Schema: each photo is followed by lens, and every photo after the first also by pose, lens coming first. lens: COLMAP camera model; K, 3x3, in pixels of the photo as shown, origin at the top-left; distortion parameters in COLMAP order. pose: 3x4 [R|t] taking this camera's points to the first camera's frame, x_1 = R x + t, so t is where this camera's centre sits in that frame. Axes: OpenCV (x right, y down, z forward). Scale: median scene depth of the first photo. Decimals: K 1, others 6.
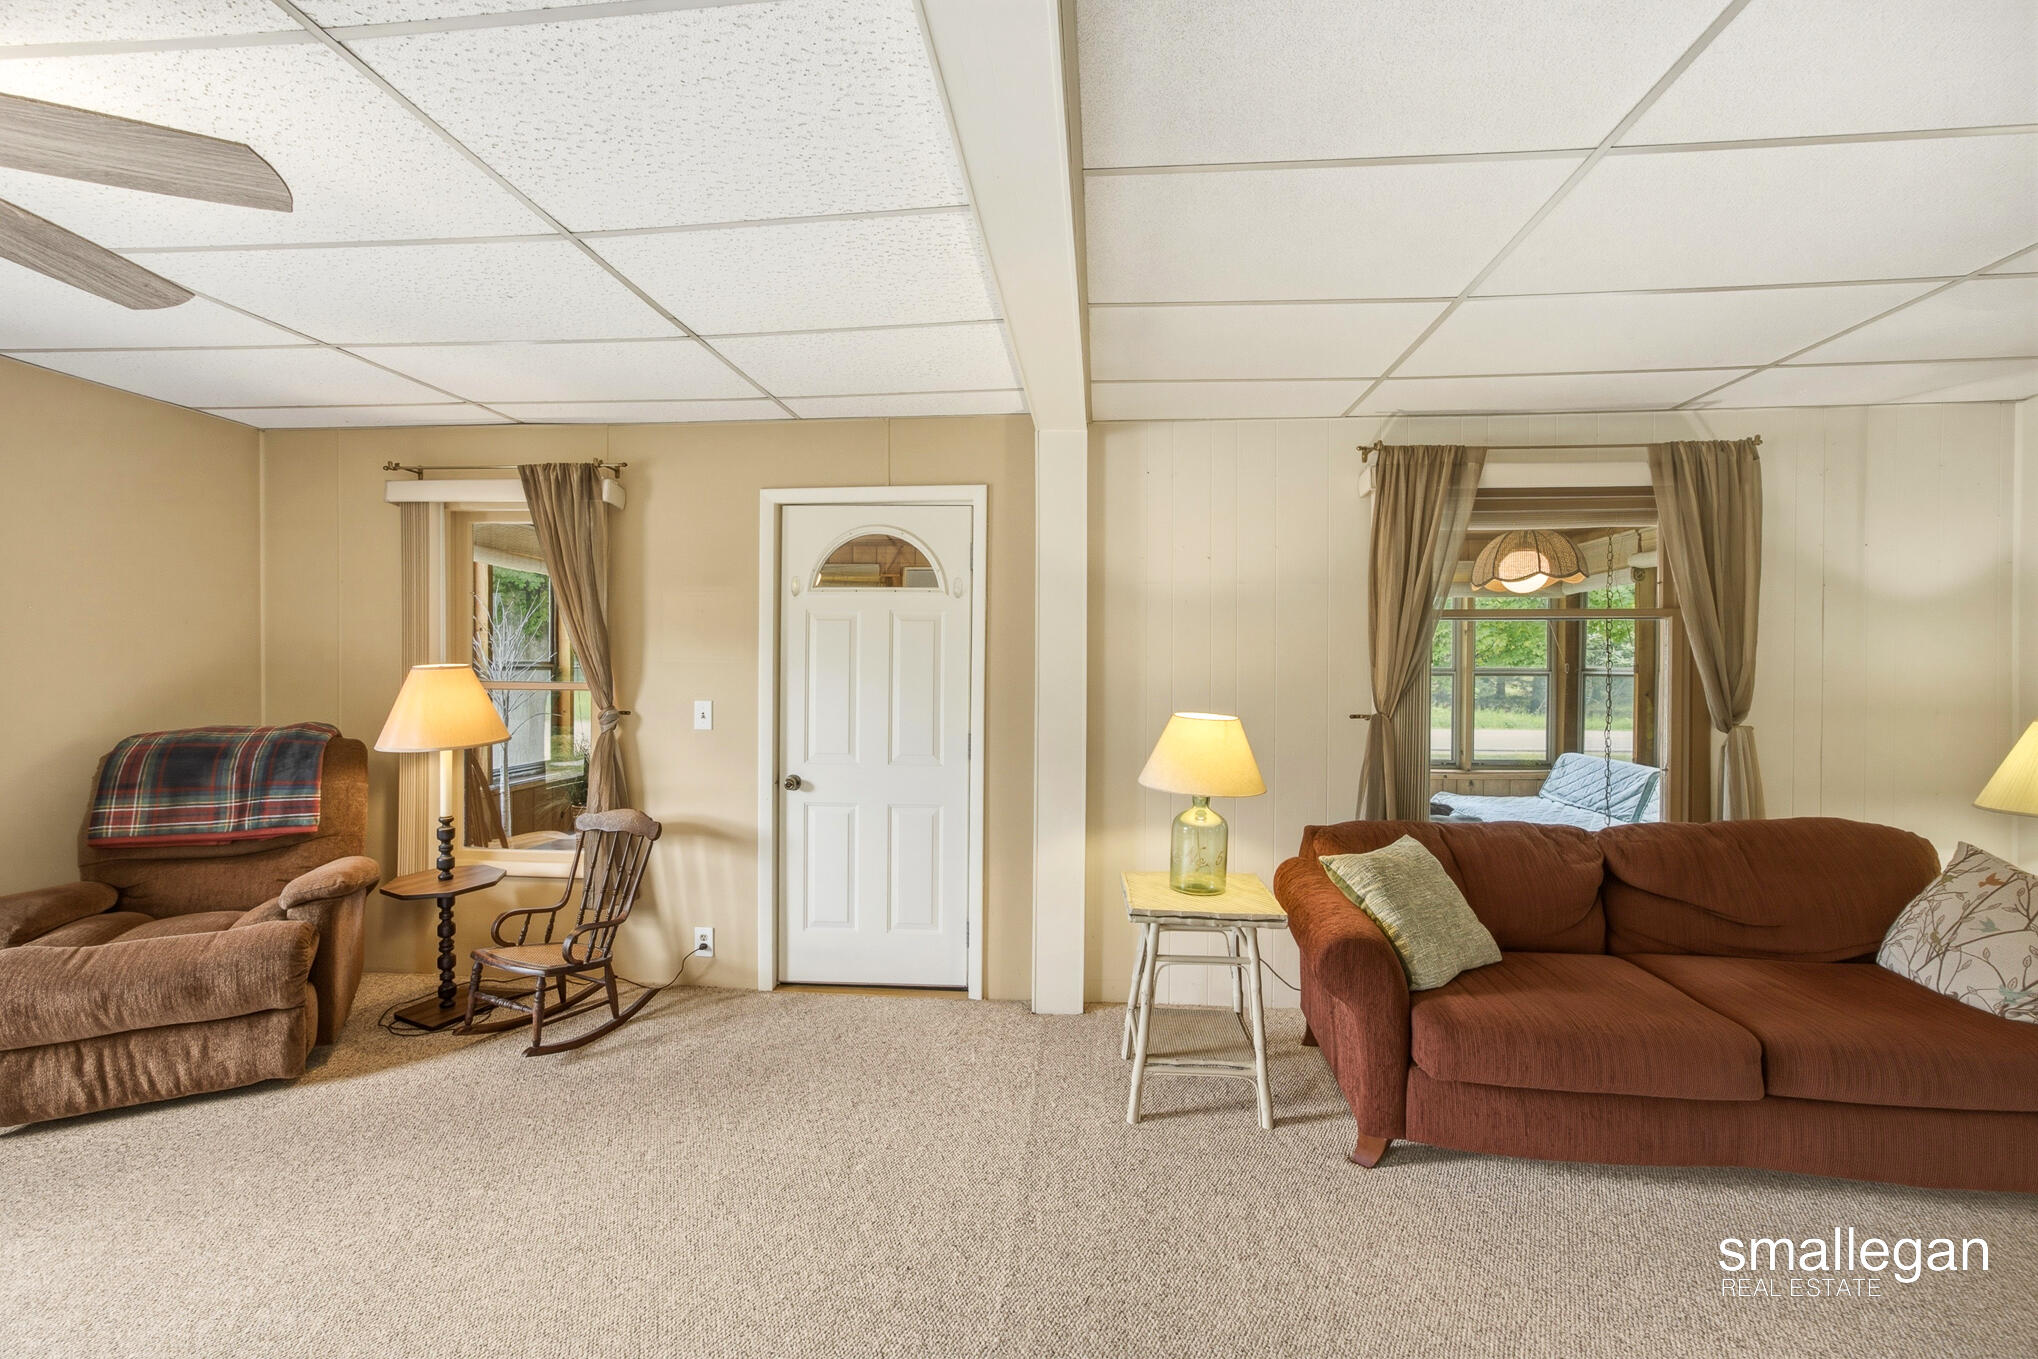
lens RADIAL K [[819.3, 0, 1019.0], [0, 819.3, 679.5], [0, 0, 1]] dist [-0.002323, 0.000143]
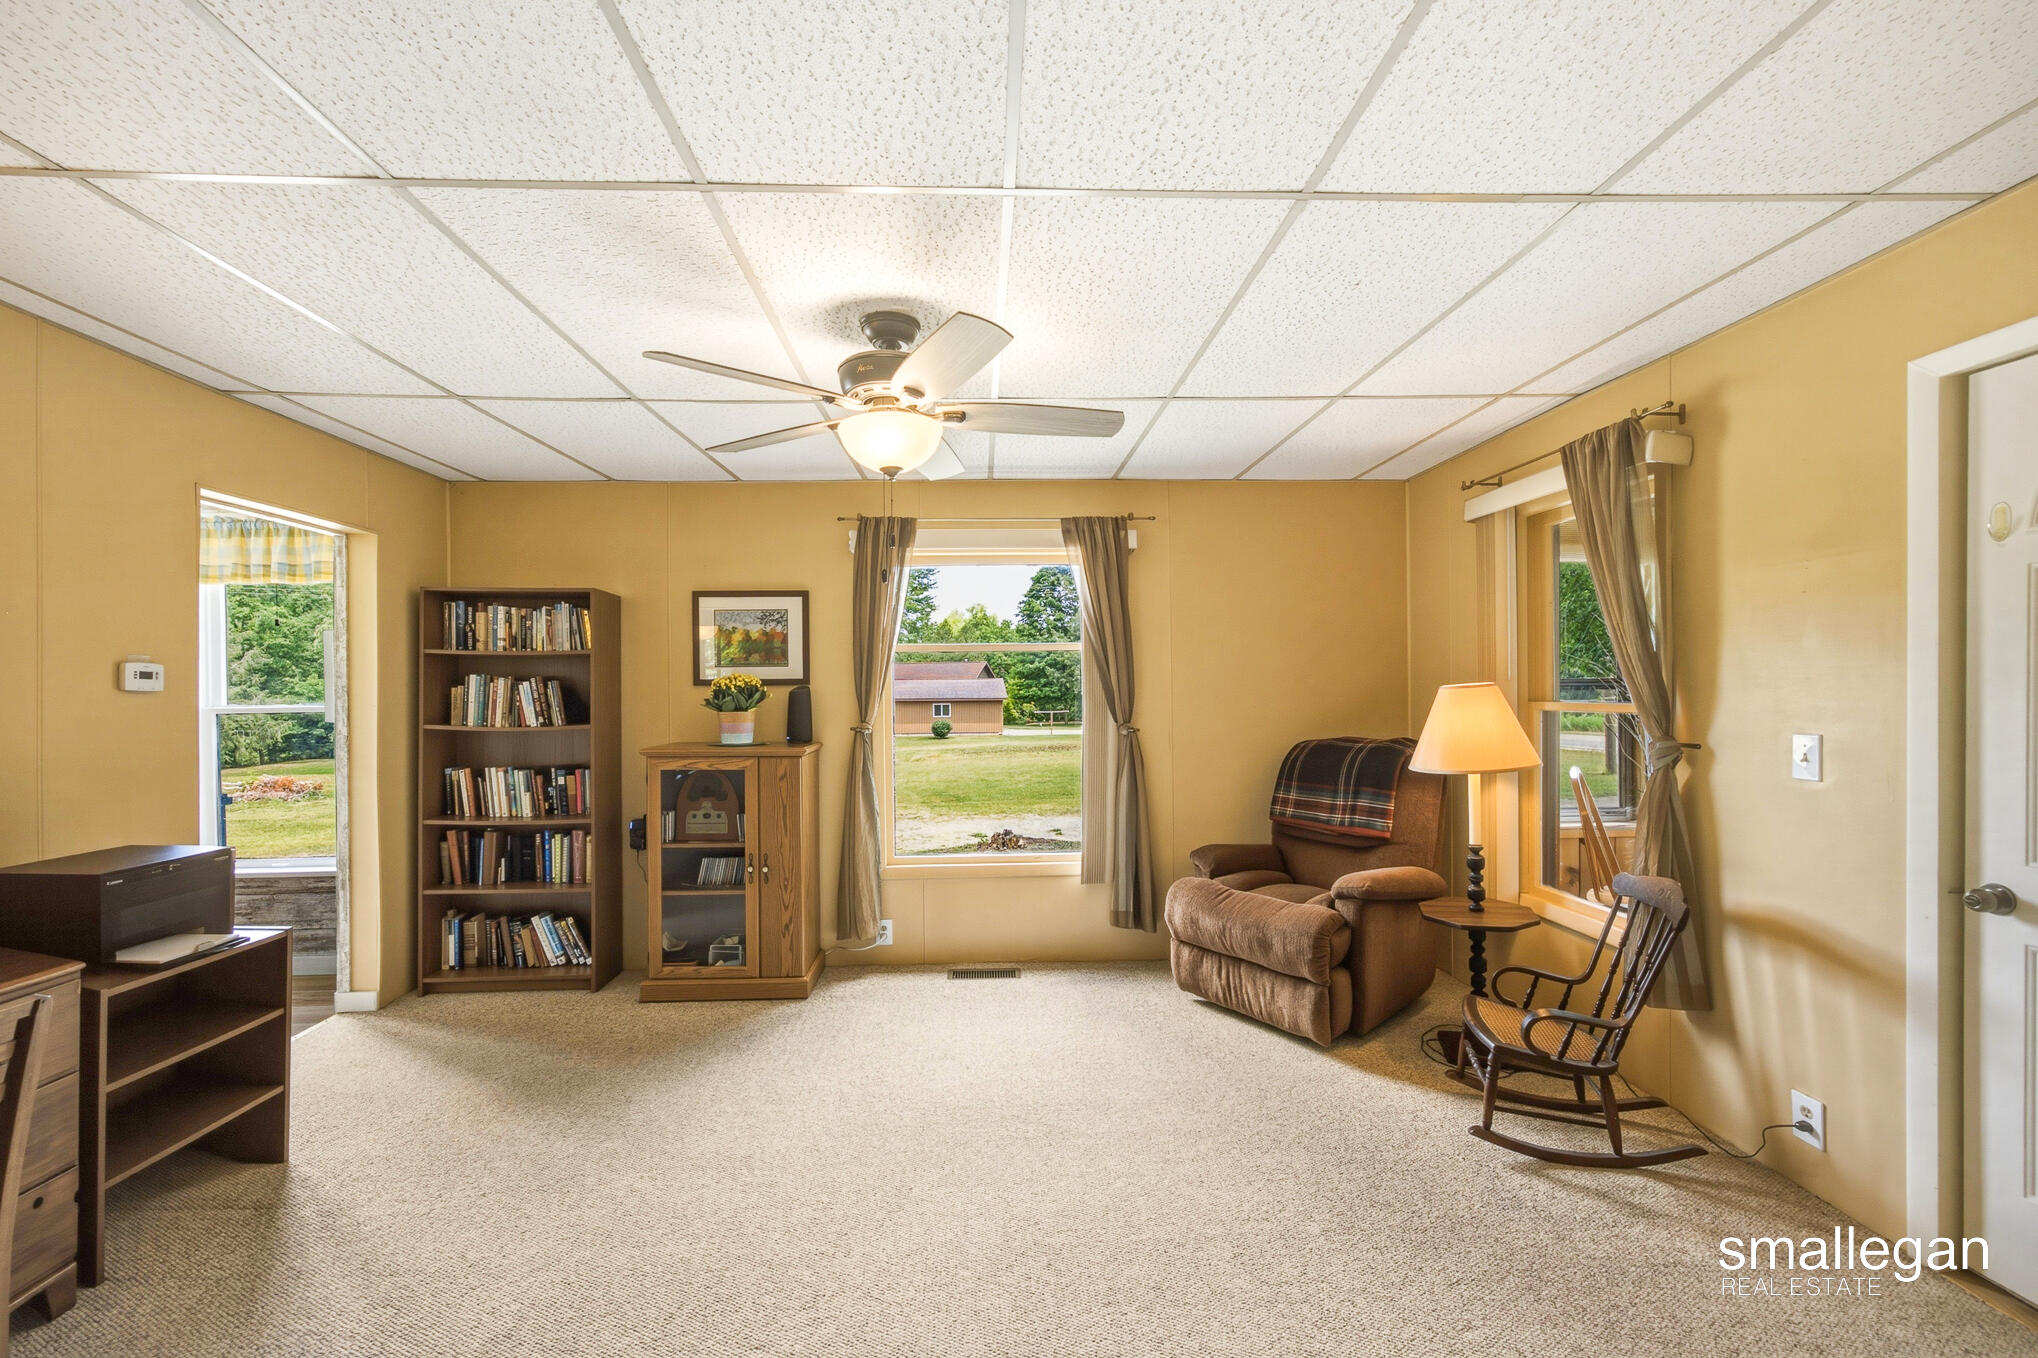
lens RADIAL K [[833.8, 0, 1026.4], [0, 833.8, 692.7], [0, 0, 1]] dist [-0.000359, 0.000276]
pose [[0.137978, -0.006155, -0.990416, 0.188514], [-0.001471, 0.999978, -0.006420, -0.000988], [0.990434, 0.002343, 0.137966, 0.363057]]
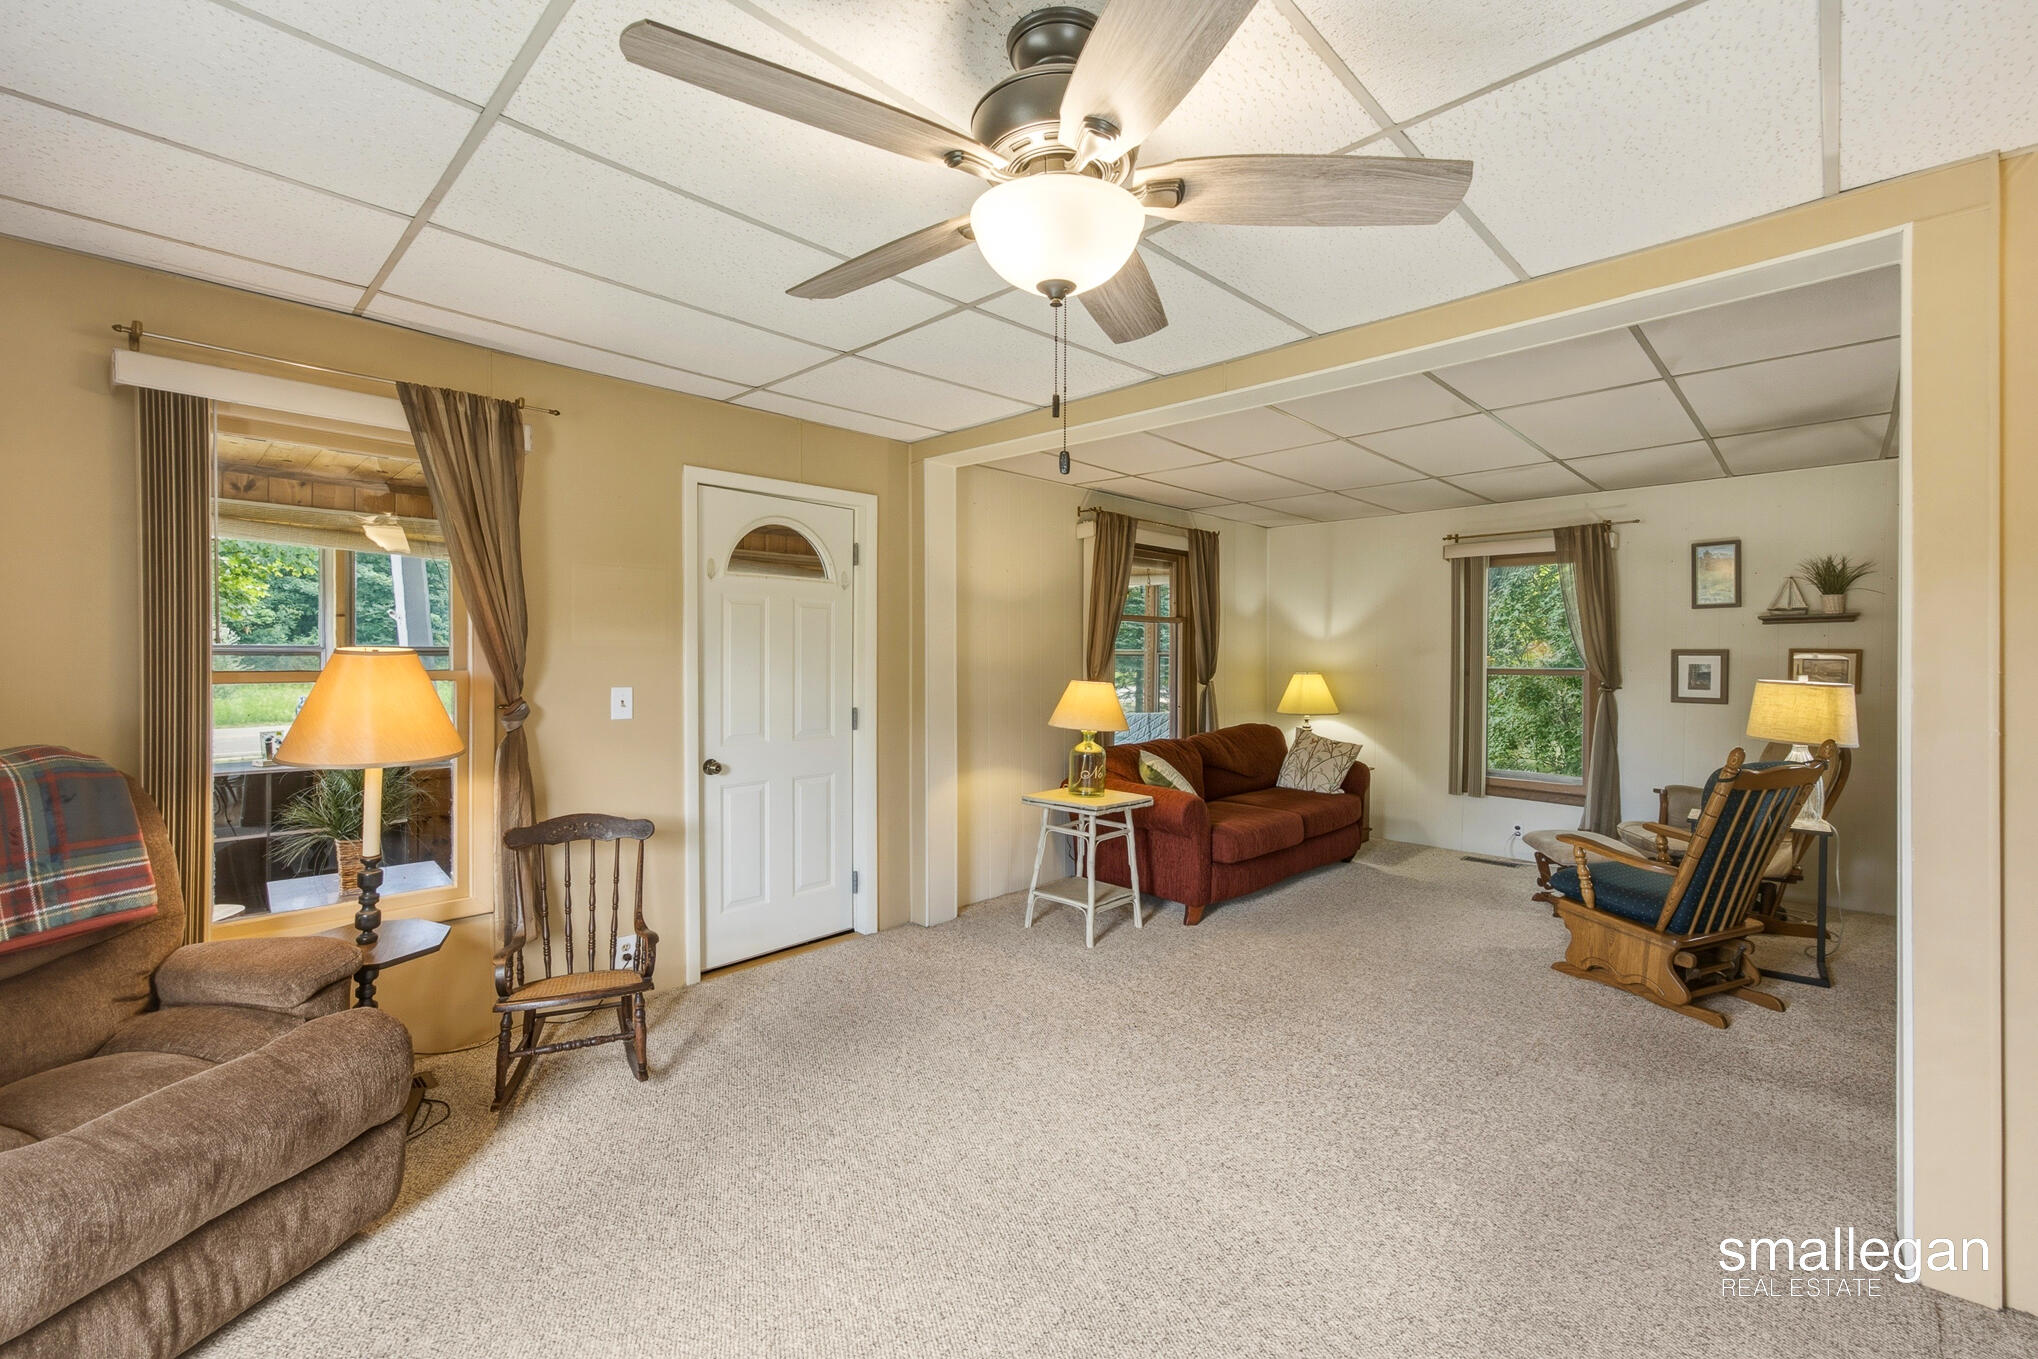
lens RADIAL K [[856.7, 0, 1025.2], [0, 856.7, 668.5], [0, 0, 1]] dist [-0.001775, 0.000394]
pose [[0.630948, -0.018177, 0.775612, -0.948590], [0.005628, 0.999806, 0.018853, -0.011496], [-0.775804, -0.007530, 0.630929, 0.065664]]
